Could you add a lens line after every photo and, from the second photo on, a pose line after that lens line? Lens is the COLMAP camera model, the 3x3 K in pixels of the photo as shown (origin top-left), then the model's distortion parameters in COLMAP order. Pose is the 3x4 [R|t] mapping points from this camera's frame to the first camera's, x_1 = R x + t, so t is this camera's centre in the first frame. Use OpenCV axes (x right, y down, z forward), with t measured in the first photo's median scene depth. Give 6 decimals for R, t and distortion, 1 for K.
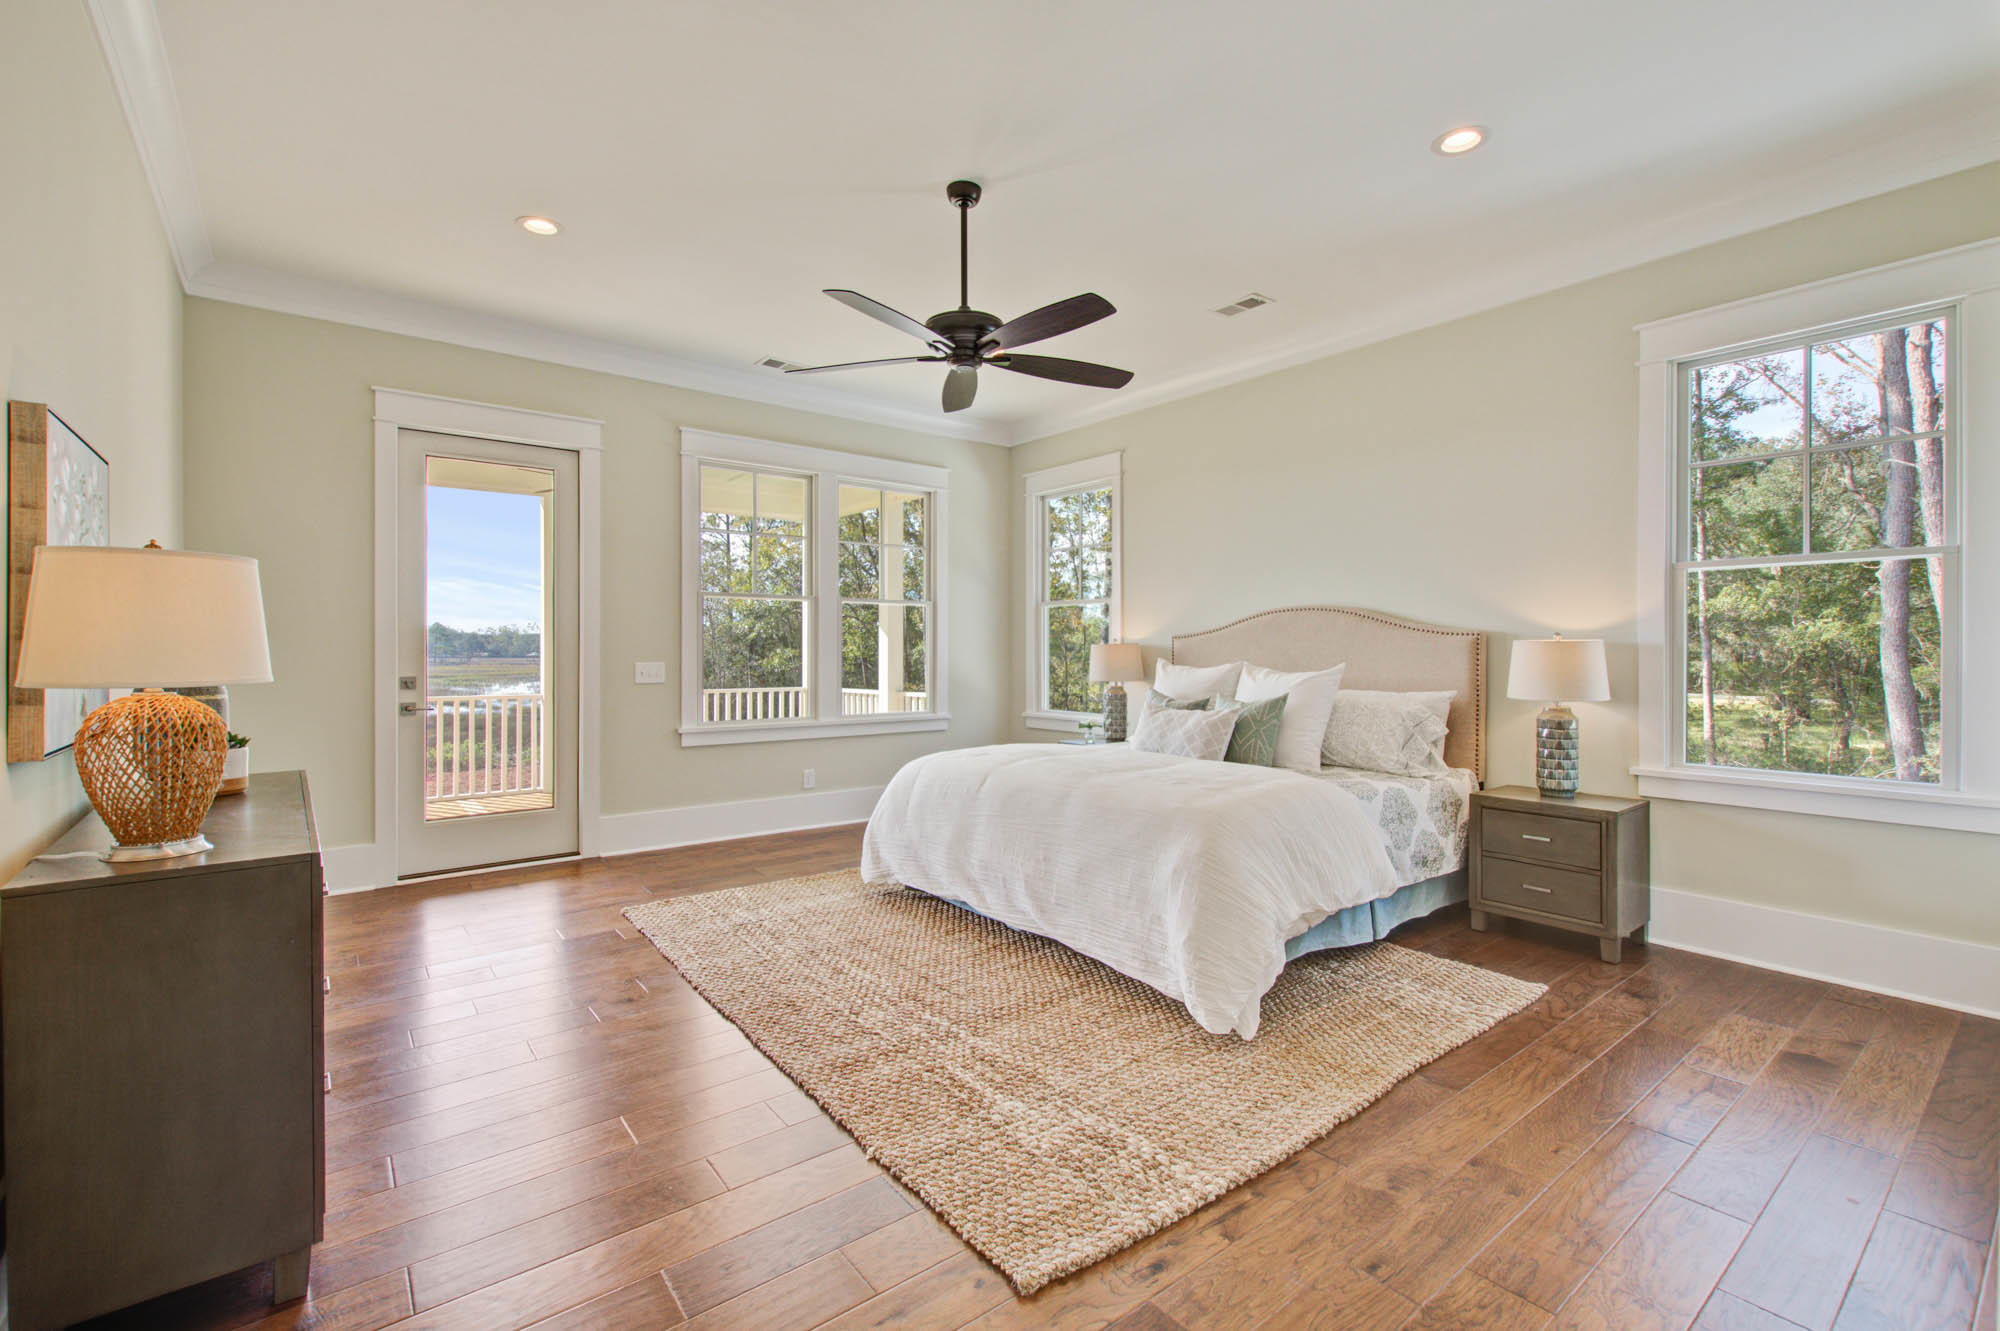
lens RADIAL K [[872.0, 0, 1005.9], [0, 872.0, 649.7], [0, 0, 1]] dist [0.000043, 0.000002]
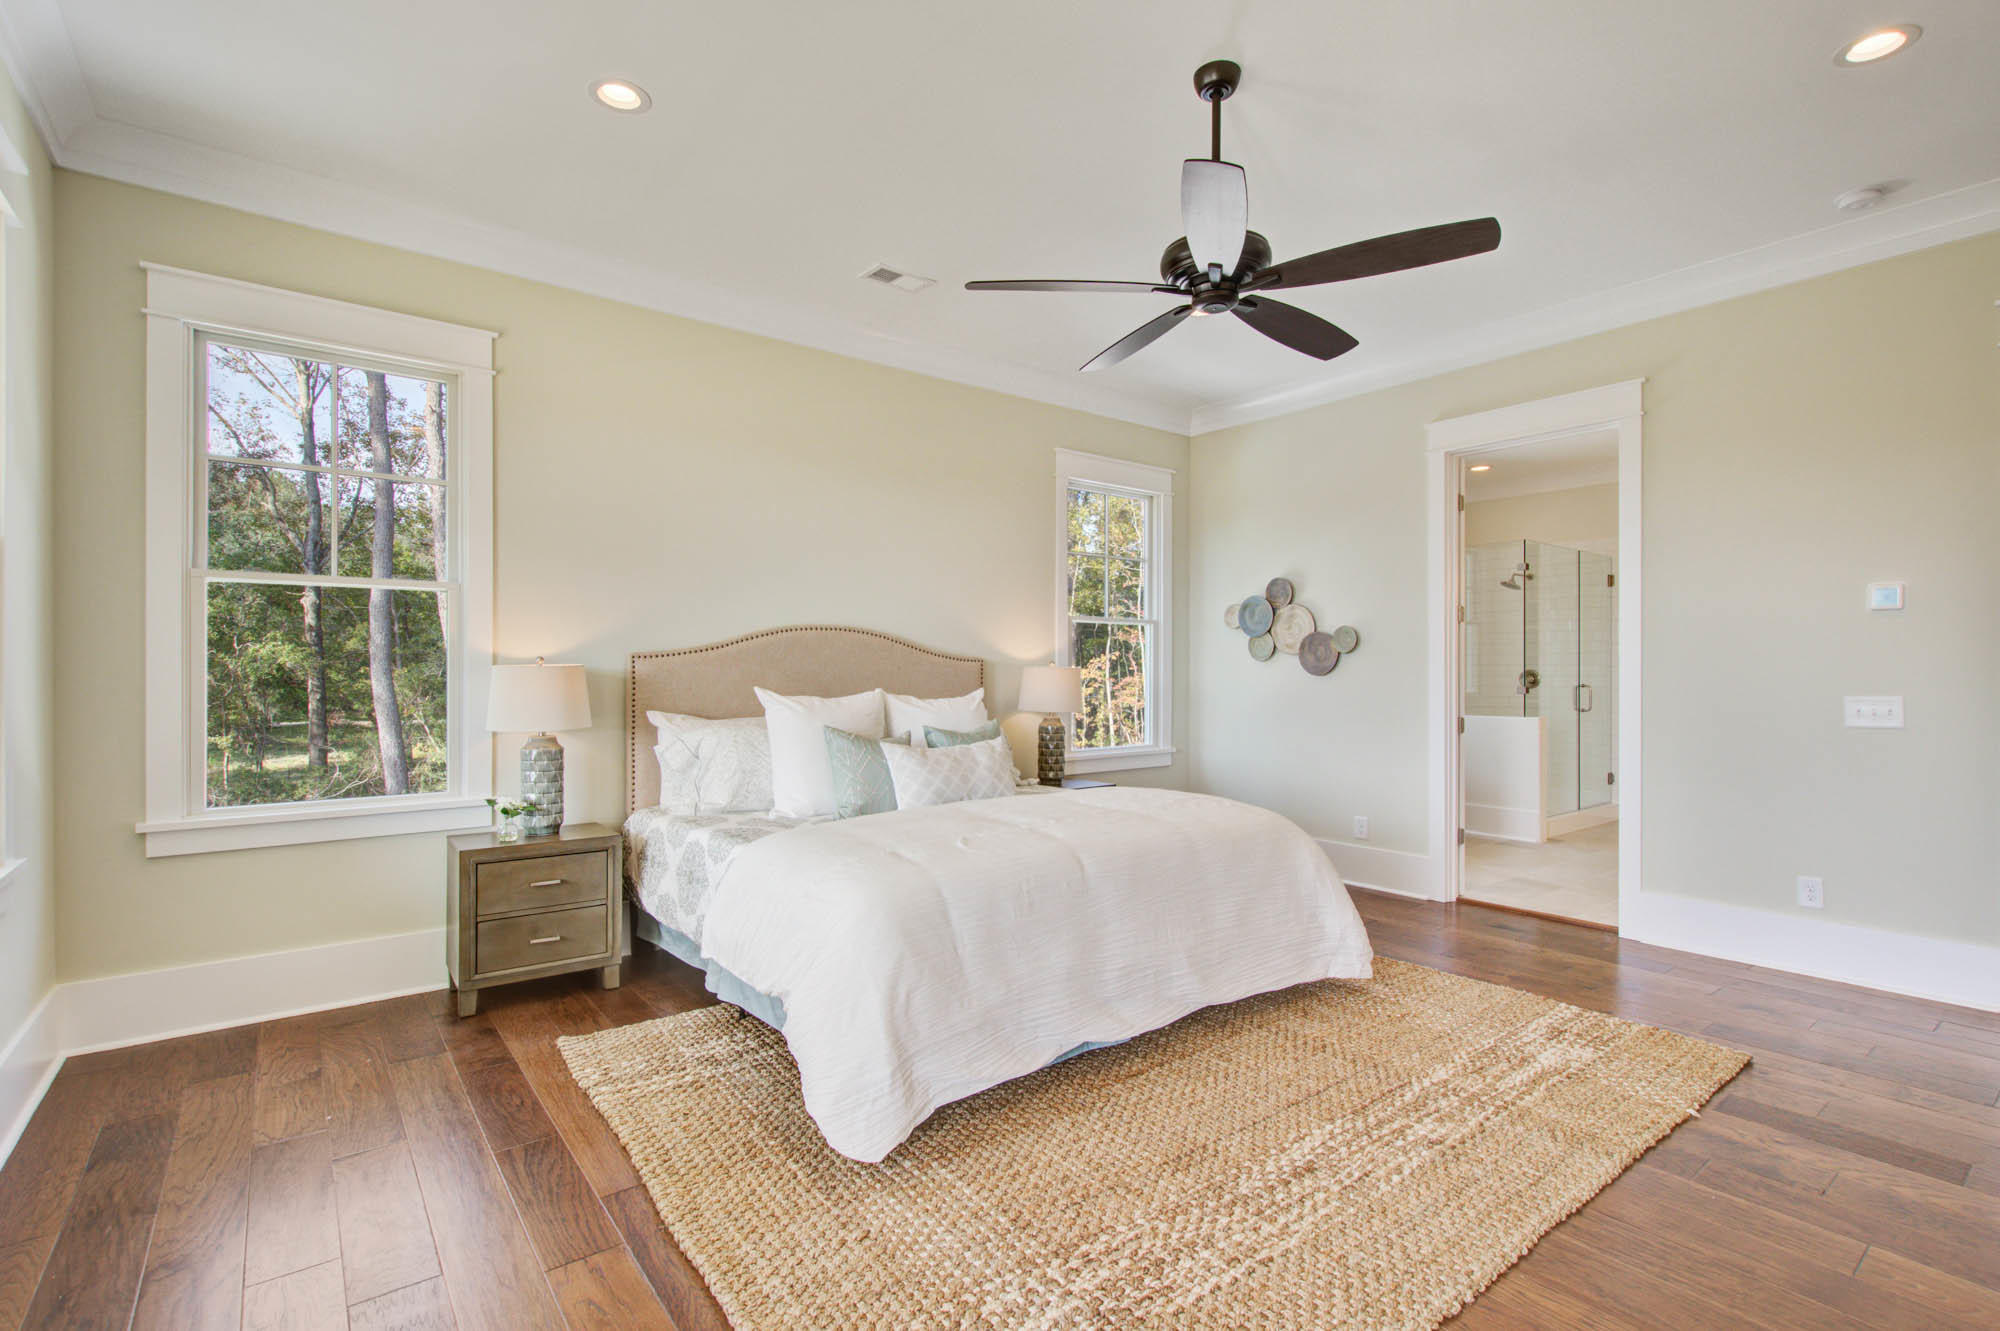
lens RADIAL K [[933.0, 0, 1007.9], [0, 933.0, 660.5], [0, 0, 1]] dist [0.023699, -0.000024]
pose [[0.005098, 0.004451, 0.999977, -0.787370], [0.012243, 0.999915, -0.004513, -0.006021], [-0.999912, 0.012266, 0.005043, 1.070656]]
